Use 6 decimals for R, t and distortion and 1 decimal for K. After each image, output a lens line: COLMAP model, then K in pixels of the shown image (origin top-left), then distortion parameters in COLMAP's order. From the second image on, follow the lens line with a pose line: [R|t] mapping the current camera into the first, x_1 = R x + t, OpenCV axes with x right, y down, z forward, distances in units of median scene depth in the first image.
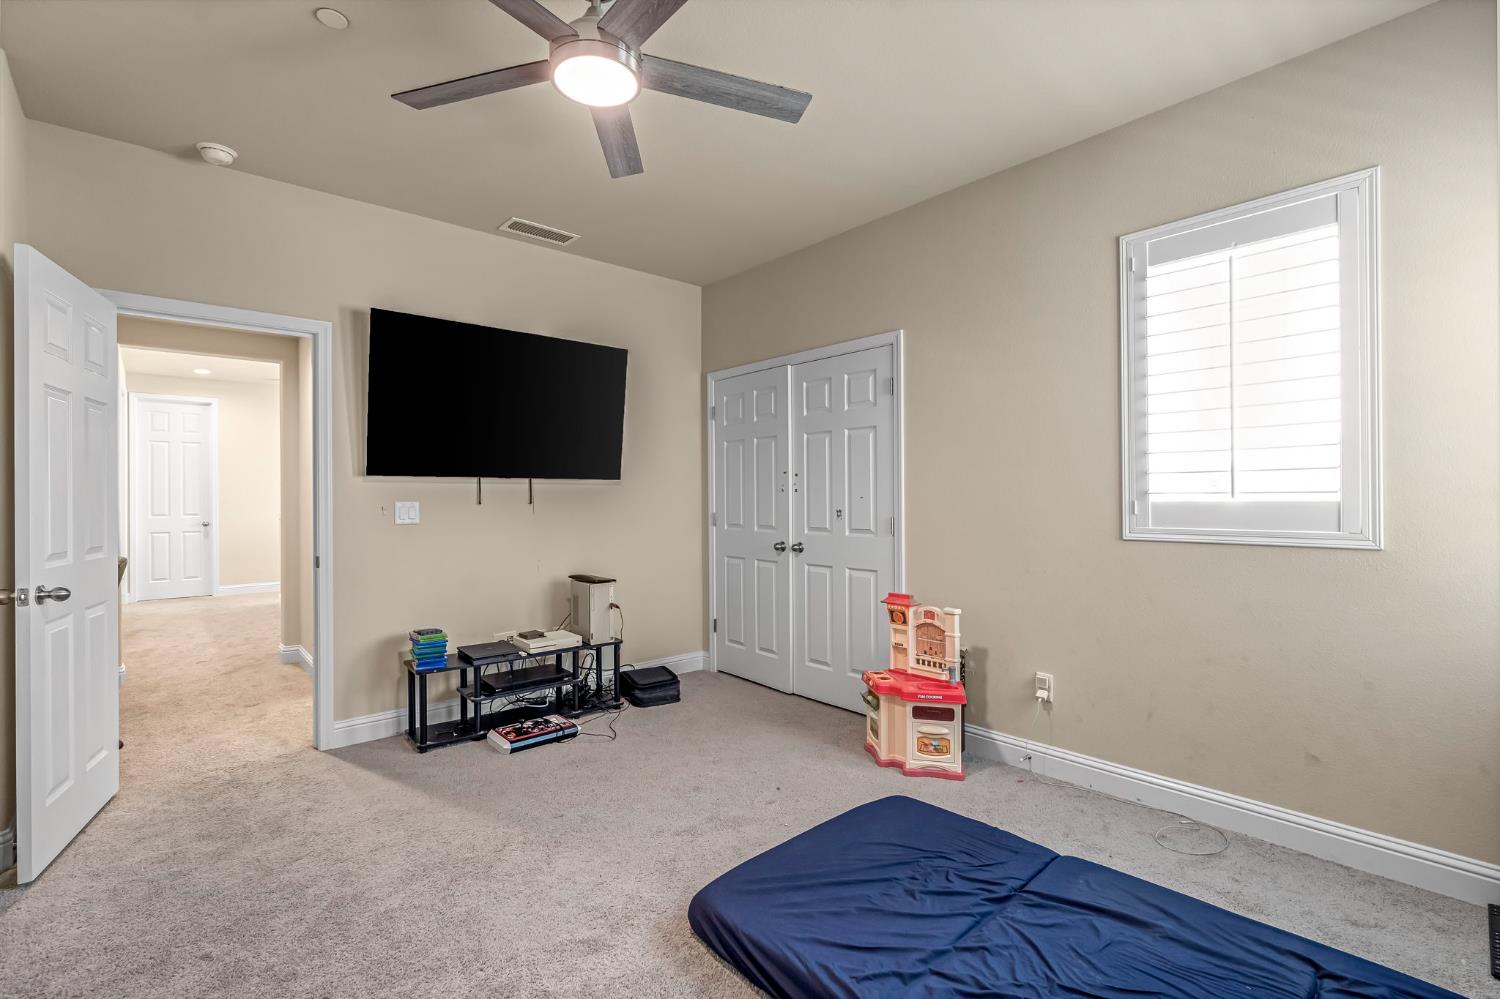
lens RADIAL K [[682.5, 0, 751.1], [0, 682.5, 498.2], [0, 0, 1]] dist [0.002737, 0.000158]
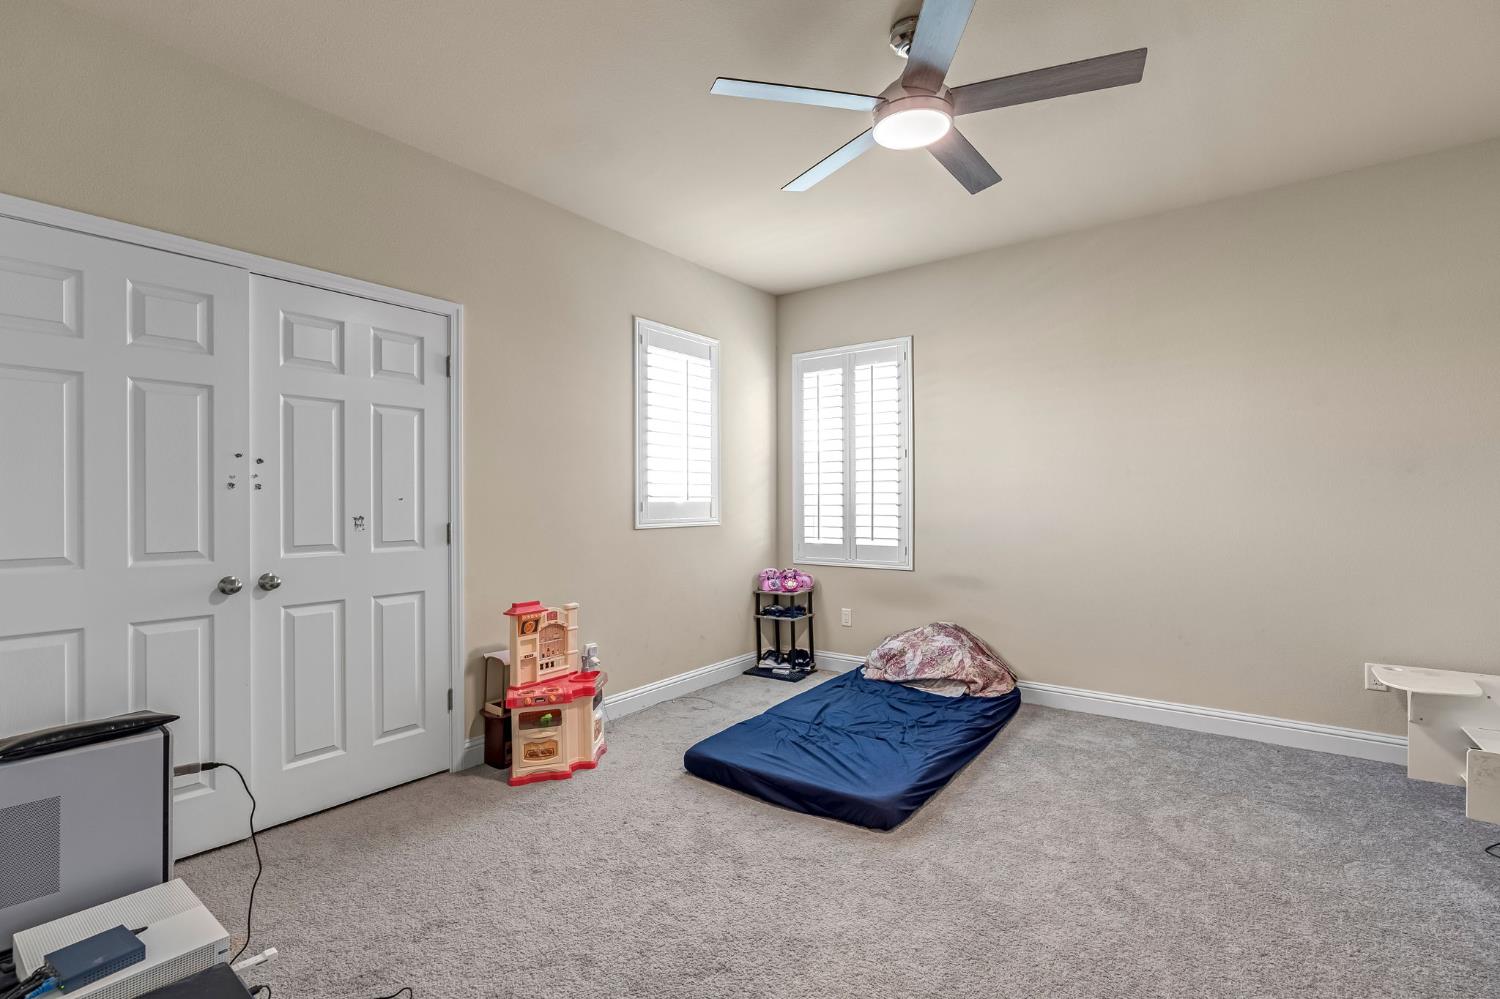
lens RADIAL K [[682.5, 0, 752.3], [0, 682.5, 501.2], [0, 0, 1]] dist [0.002737, 0.000158]
pose [[-0.201401, 0.001990, 0.979507, -0.758168], [0.003382, 0.999993, -0.001336, 0.004209], [-0.979503, 0.003043, -0.201406, 0.881711]]
